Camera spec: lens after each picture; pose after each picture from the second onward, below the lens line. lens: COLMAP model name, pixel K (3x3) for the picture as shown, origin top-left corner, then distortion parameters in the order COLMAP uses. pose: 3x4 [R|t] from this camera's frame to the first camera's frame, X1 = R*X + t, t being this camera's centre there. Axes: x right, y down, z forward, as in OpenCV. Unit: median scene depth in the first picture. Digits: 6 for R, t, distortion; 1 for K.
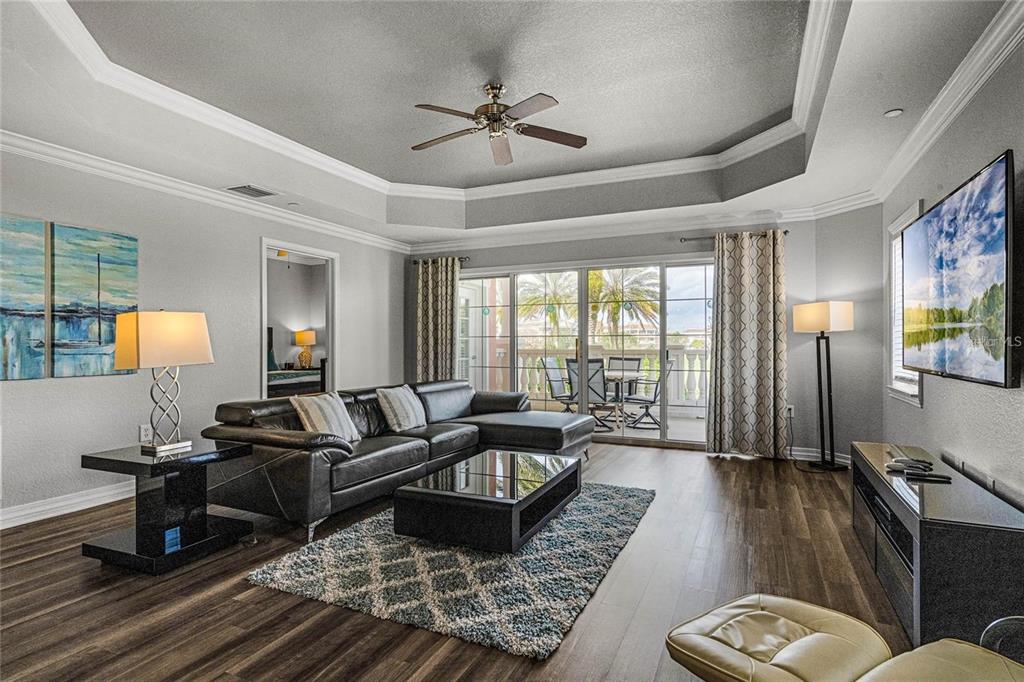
lens RADIAL K [[523.6, 0, 515.3], [0, 523.6, 341.1], [0, 0, 1]] dist [-0.000356, -0.000173]
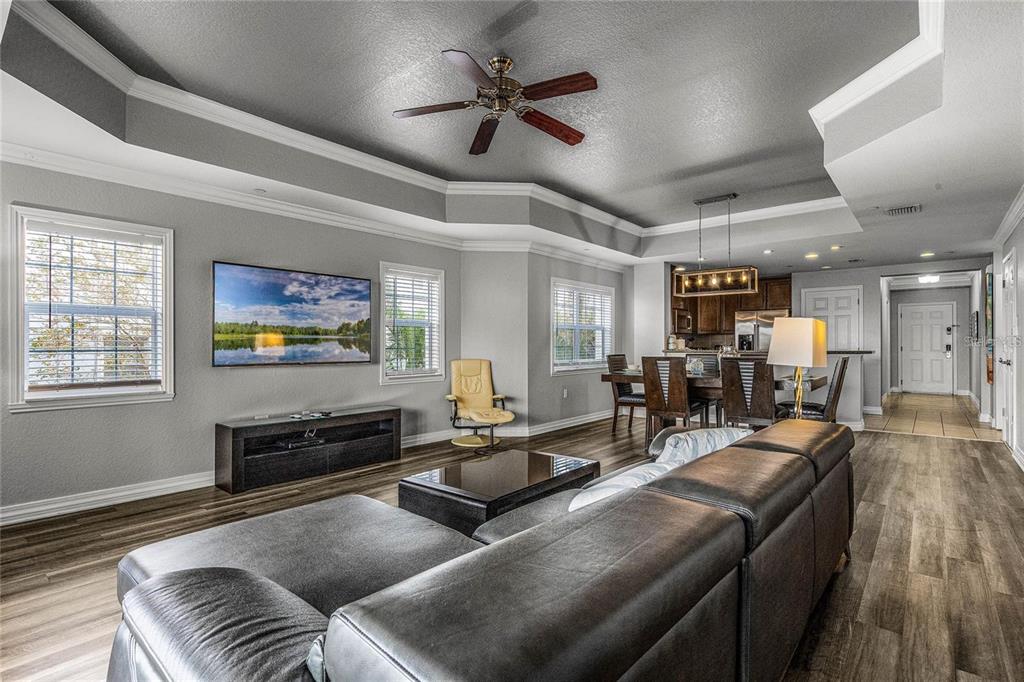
lens RADIAL K [[493.4, 0, 516.8], [0, 493.4, 339.3], [0, 0, 1]] dist [-0.003237, 0.000801]
pose [[-0.966271, 0.002891, 0.257511, -0.190850], [-0.000575, 0.999910, -0.013384, 0.001207], [-0.257526, -0.013080, -0.966183, 1.246973]]
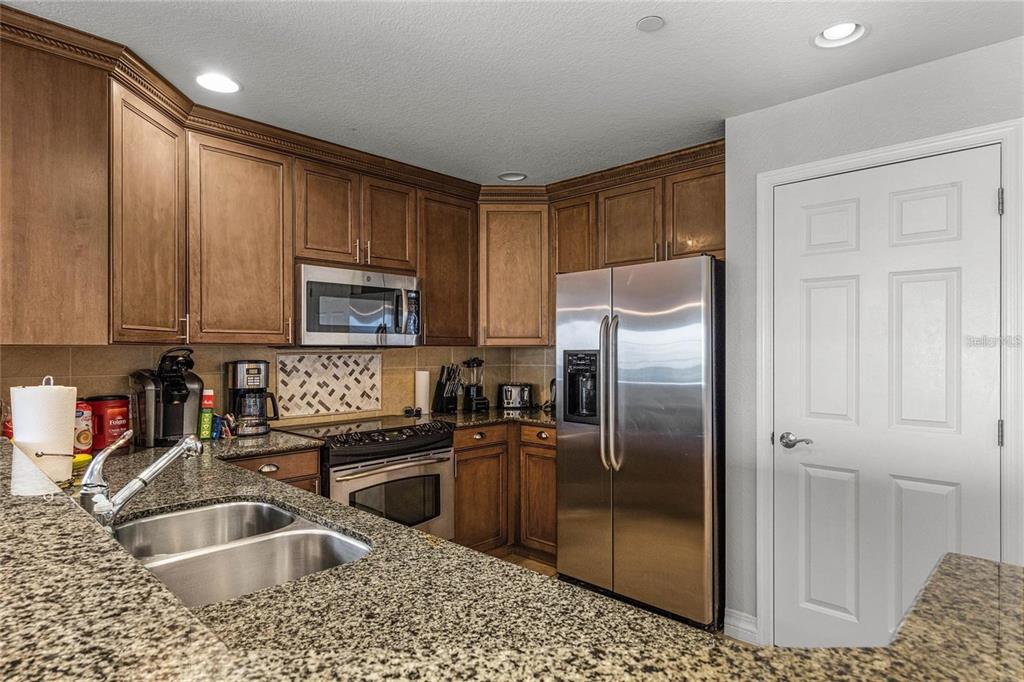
lens RADIAL K [[561.0, 0, 512.5], [0, 561.0, 348.6], [0, 0, 1]] dist [-0.005673, -0.002015]
pose [[-0.948699, 0.001187, 0.316178, -0.661158], [-0.000765, 0.999981, -0.006049, -0.040214], [-0.316180, -0.005981, -0.948681, -0.138545]]
